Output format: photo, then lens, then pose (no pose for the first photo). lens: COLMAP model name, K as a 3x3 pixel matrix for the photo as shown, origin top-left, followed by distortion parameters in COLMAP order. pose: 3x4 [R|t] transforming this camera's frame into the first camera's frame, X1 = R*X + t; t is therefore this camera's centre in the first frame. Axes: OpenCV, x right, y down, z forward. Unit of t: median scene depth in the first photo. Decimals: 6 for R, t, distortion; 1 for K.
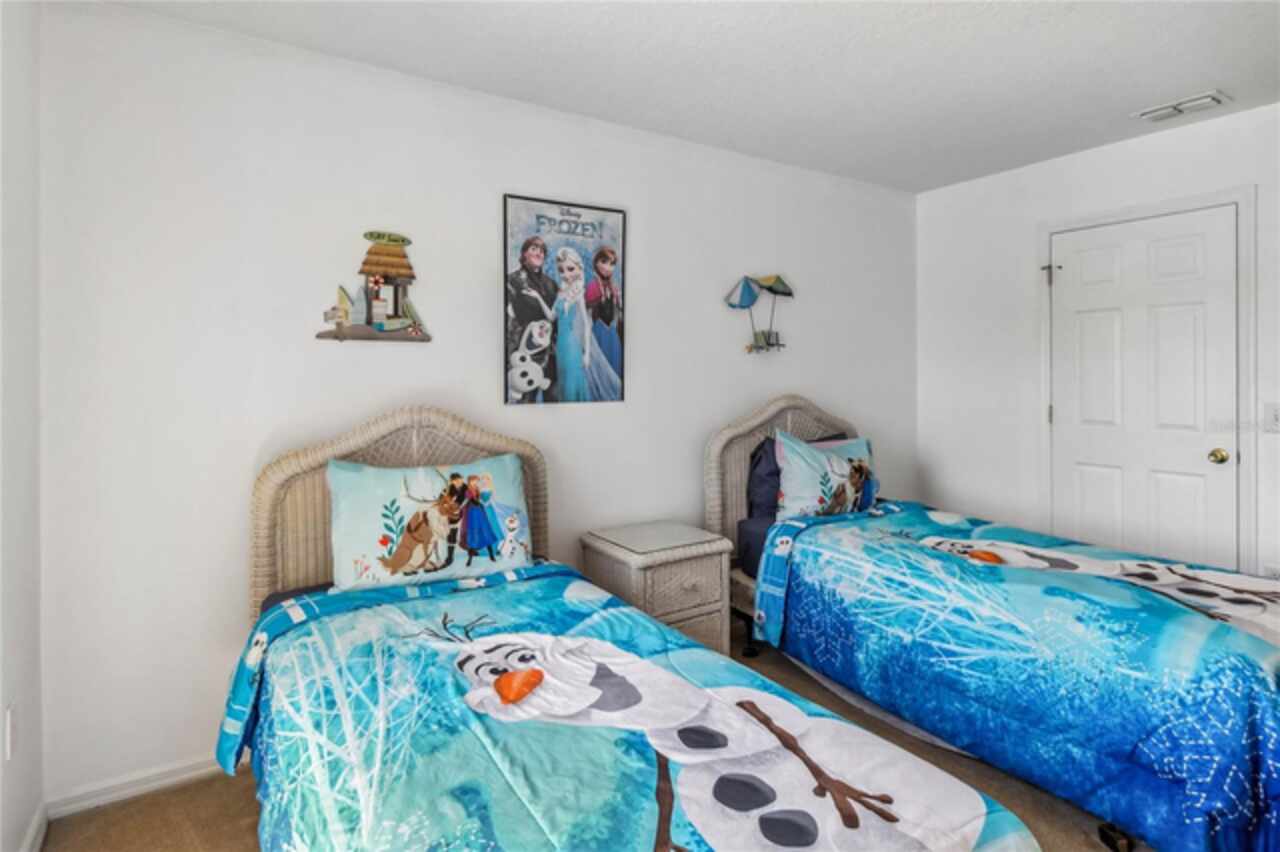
lens RADIAL K [[663.6, 0, 652.3], [0, 663.6, 367.9], [0, 0, 1]] dist [0.001845, 0.000104]
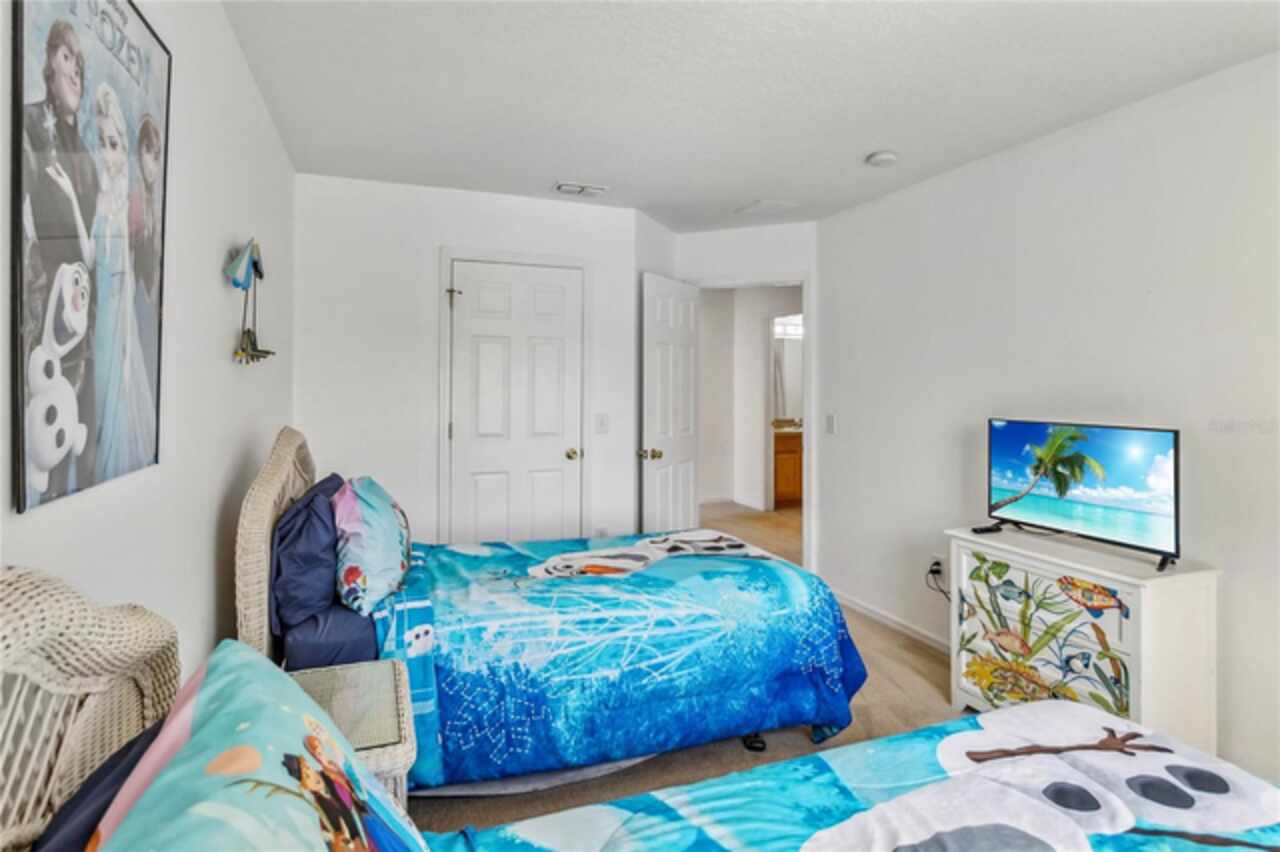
lens RADIAL K [[663.6, 0, 603.1], [0, 663.6, 372.0], [0, 0, 1]] dist [0.001845, 0.000104]
pose [[0.232692, 0.020430, 0.972336, -0.536651], [-0.015959, 0.999725, -0.017186, -0.012808], [-0.972420, -0.011518, 0.232954, 0.759631]]
